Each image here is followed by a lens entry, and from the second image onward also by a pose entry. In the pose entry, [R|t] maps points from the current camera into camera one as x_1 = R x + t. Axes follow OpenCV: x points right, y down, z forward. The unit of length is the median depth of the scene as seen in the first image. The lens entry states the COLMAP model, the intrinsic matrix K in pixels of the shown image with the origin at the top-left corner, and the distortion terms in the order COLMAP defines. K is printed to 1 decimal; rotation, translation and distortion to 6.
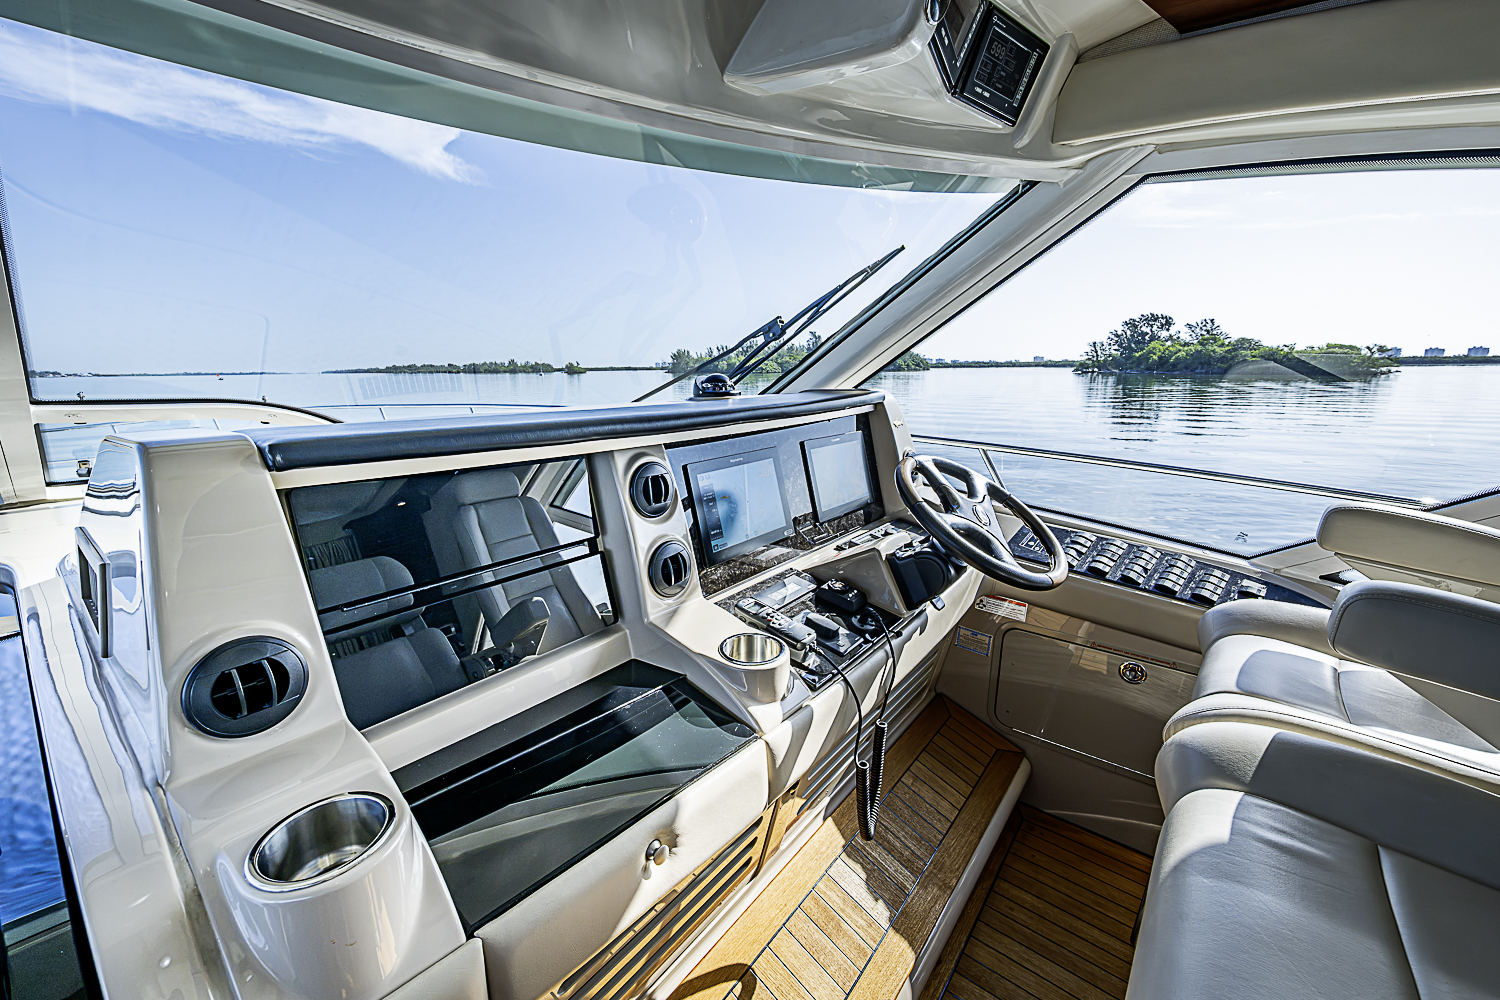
lens RADIAL K [[597.2, 0, 750.4], [0, 597.2, 495.2], [0, 0, 1]] dist [-0.002255, 0.000177]
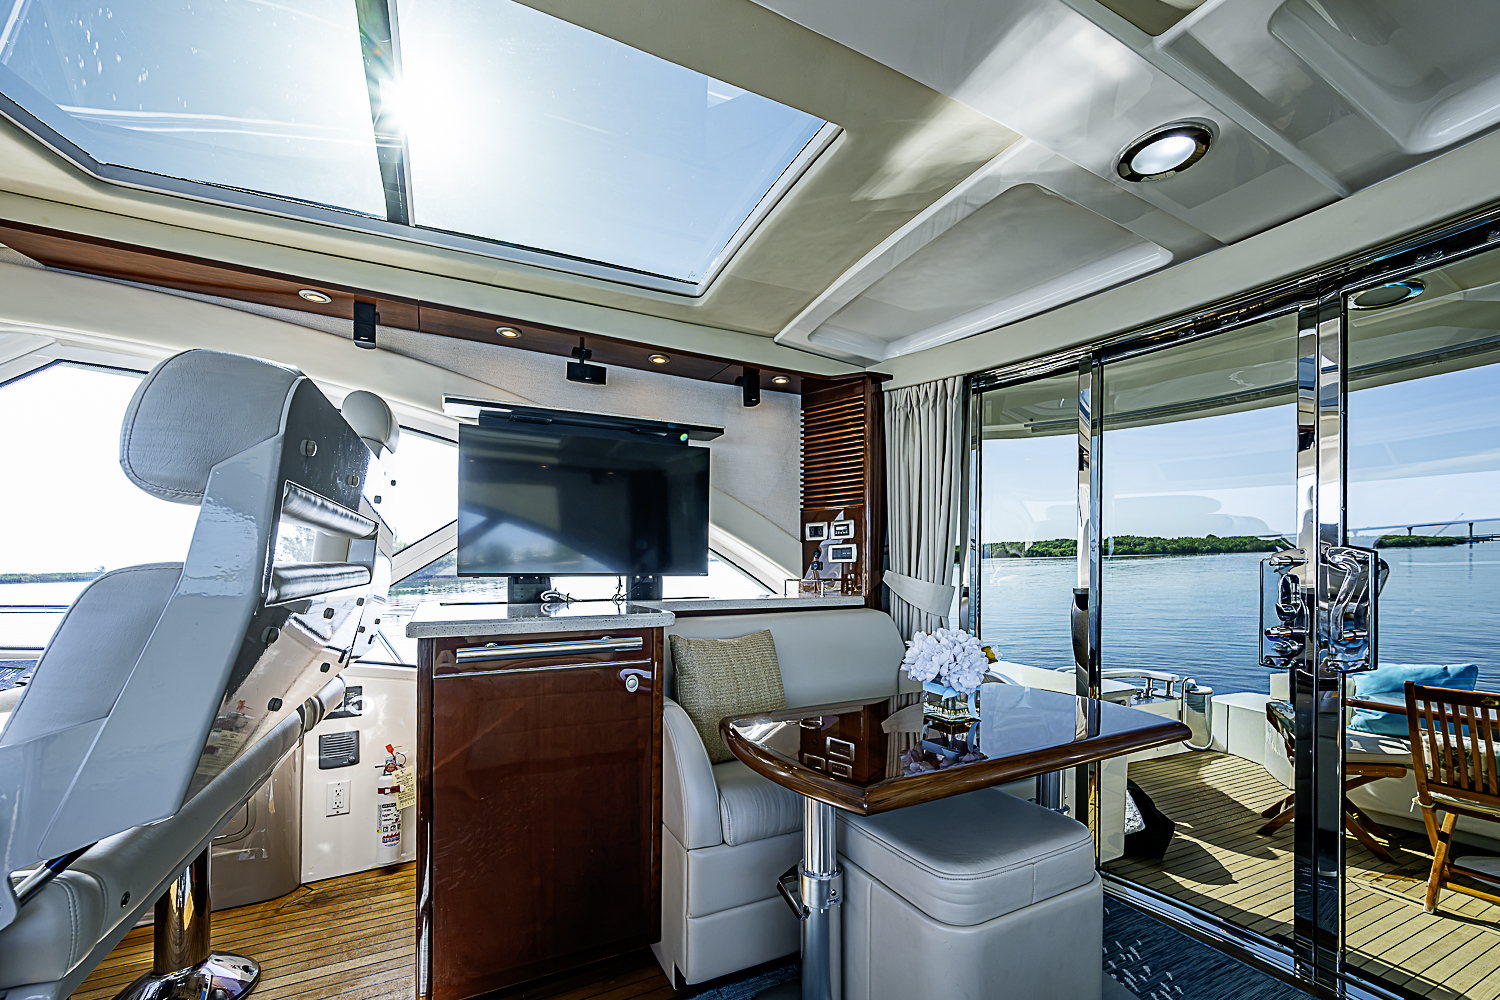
lens RADIAL K [[612.3, 0, 755.9], [0, 612.3, 576.0], [0, 0, 1]] dist [0.000233, -0.000504]
pose [[0.427439, -0.026702, 0.903650, 0.111704], [0.209808, 0.975203, -0.070426, 0.333406], [-0.879362, 0.219695, 0.422442, -0.791462]]
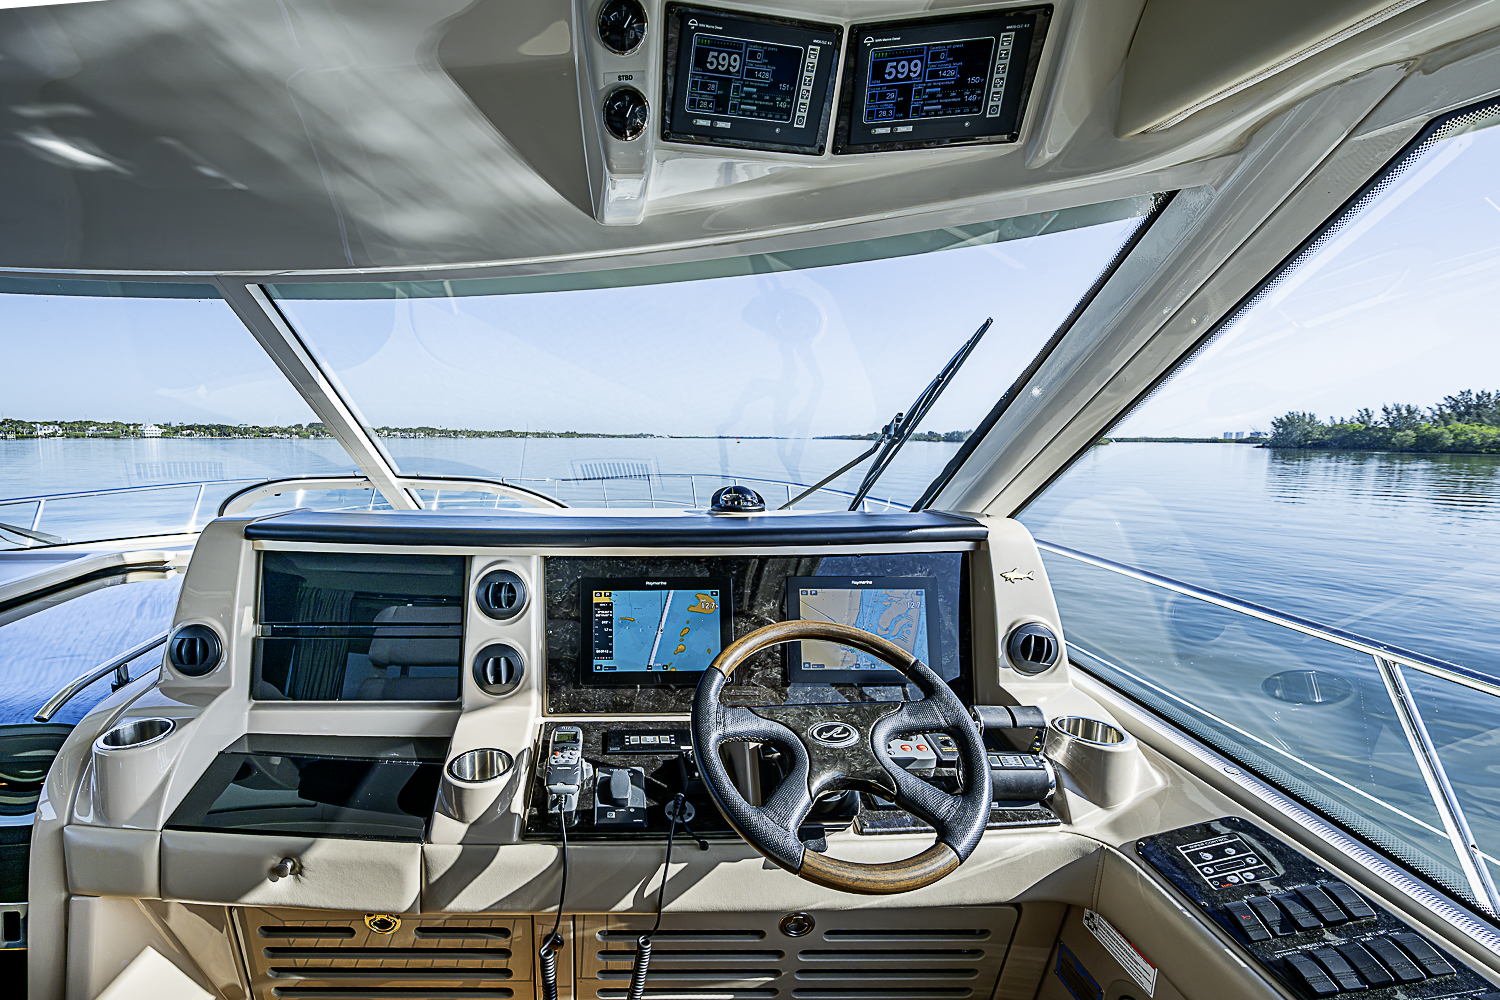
lens RADIAL K [[663.0, 0, 676.7], [0, 663.0, 510.9], [0, 0, 1]] dist [0.007146, 0.000588]
pose [[0.630002, 0.103834, -0.769620, 0.766617], [-0.174673, 0.984574, -0.010151, -0.162729], [0.756694, 0.140827, 0.638421, 0.328513]]
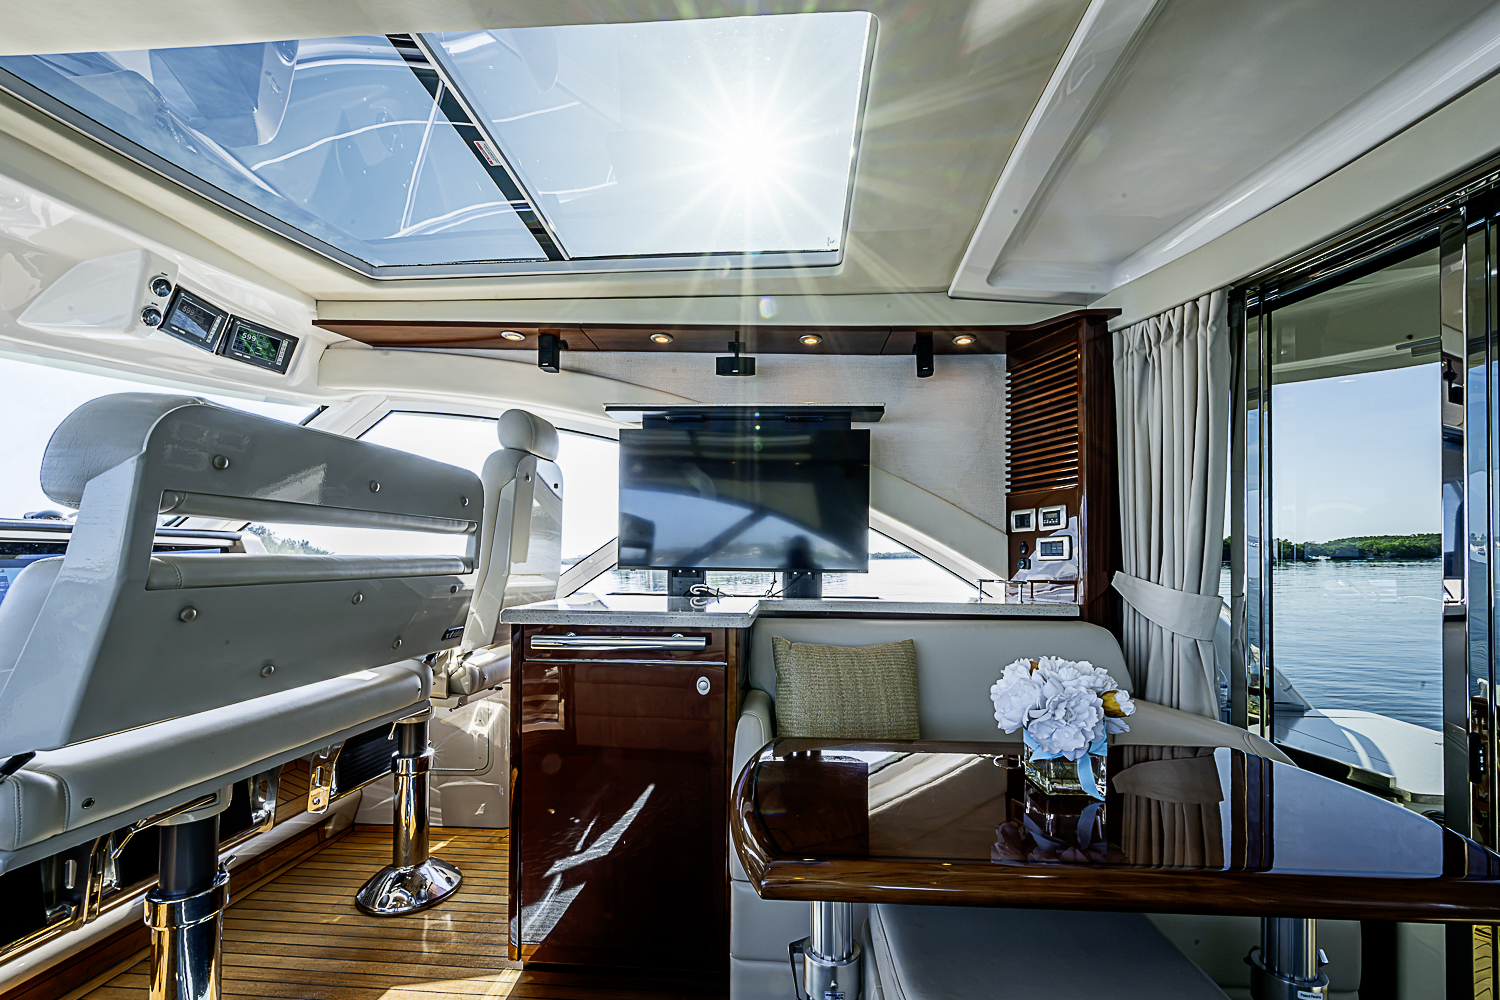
lens RADIAL K [[621.6, 0, 756.1], [0, 621.6, 558.1], [0, 0, 1]] dist [-0.003327, -0.000079]
pose [[0.826796, -0.000316, 0.562502, 0.540929], [0.124678, 0.975229, -0.182712, 0.398594], [-0.548511, 0.221197, 0.806355, -1.070088]]
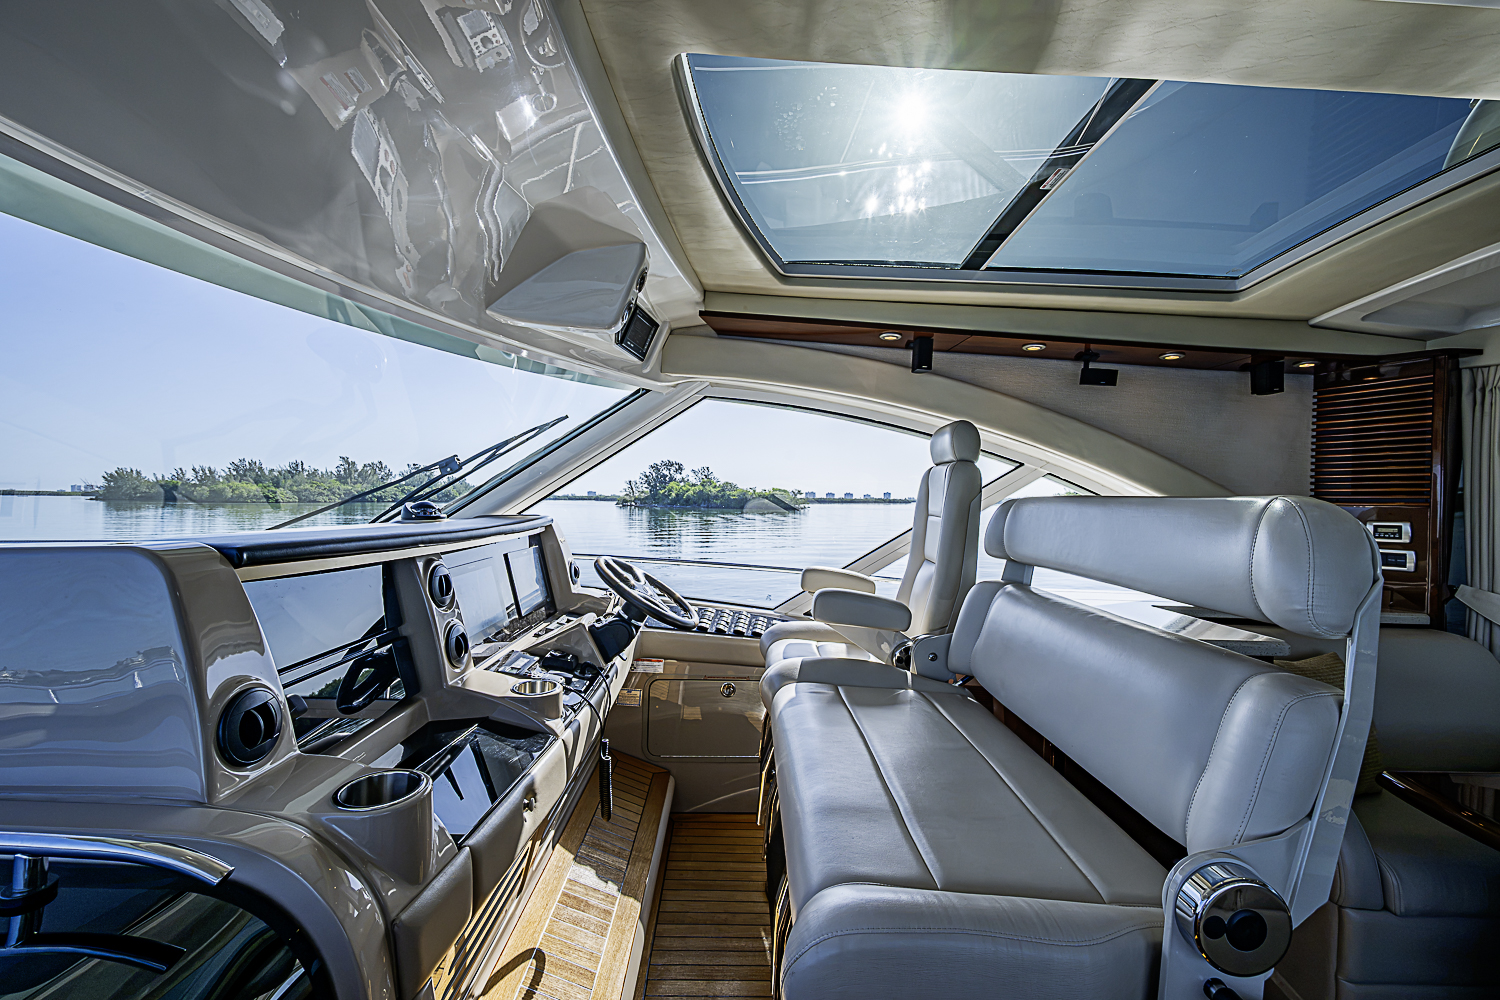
lens RADIAL K [[597.2, 0, 743.5], [0, 597.2, 498.4], [0, 0, 1]] dist [-0.002255, 0.000177]
pose [[0.769689, 0.018294, 0.638157, -0.400609], [0.116205, 0.978876, -0.168218, 0.081784], [-0.627754, 0.203632, 0.751305, -0.367752]]
